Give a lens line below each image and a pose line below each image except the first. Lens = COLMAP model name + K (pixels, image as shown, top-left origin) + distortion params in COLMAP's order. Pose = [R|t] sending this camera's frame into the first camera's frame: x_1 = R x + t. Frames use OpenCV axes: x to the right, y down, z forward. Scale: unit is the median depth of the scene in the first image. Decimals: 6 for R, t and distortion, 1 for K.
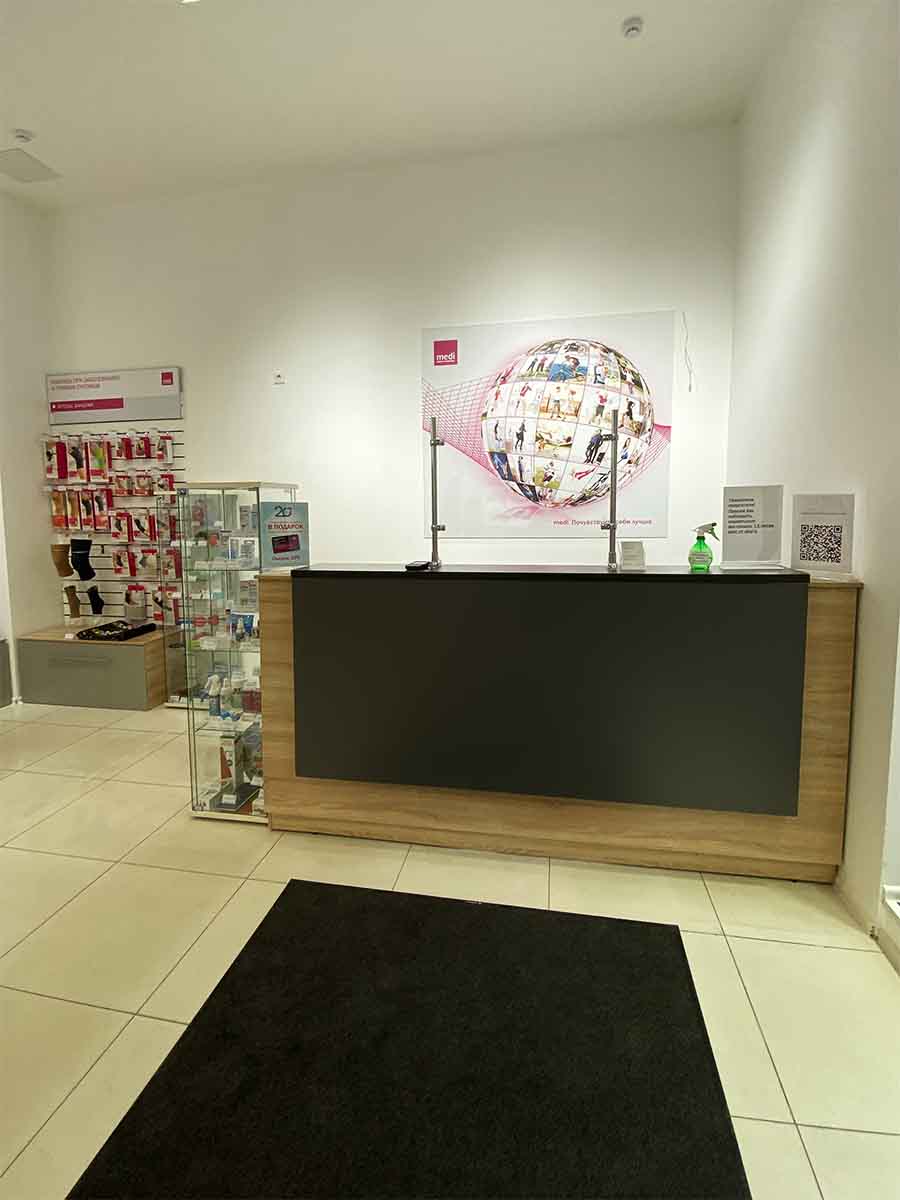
lens RADIAL K [[507.1, 0, 432.0], [0, 507.1, 545.7], [0, 0, 1]] dist [-0.002279, -0.000475]
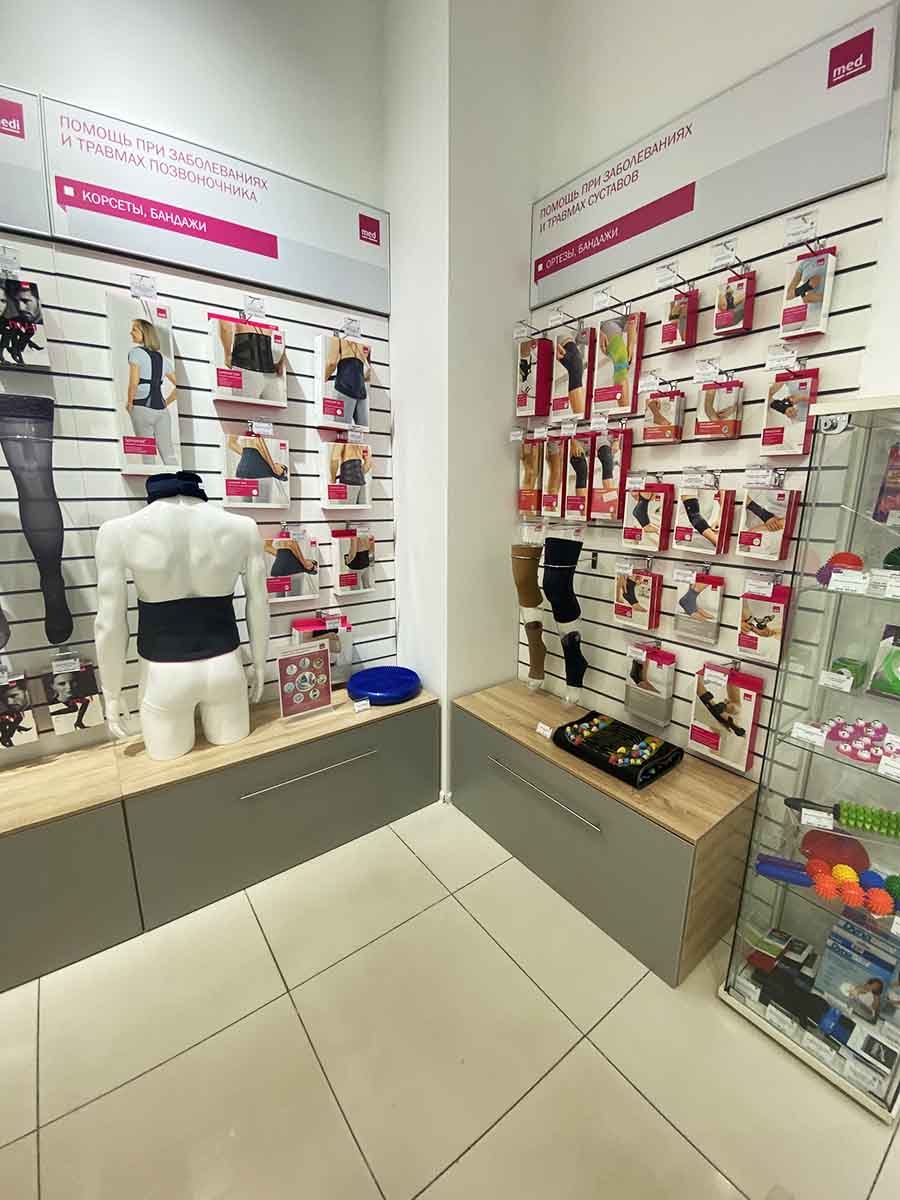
lens RADIAL K [[507.1, 0, 448.8], [0, 507.1, 602.1], [0, 0, 1]] dist [-0.002279, -0.000475]
pose [[0.727258, 0.158291, -0.667862, -0.431366], [-0.065449, 0.984603, 0.162092, -0.023751], [0.683236, -0.074172, 0.726420, 0.556723]]
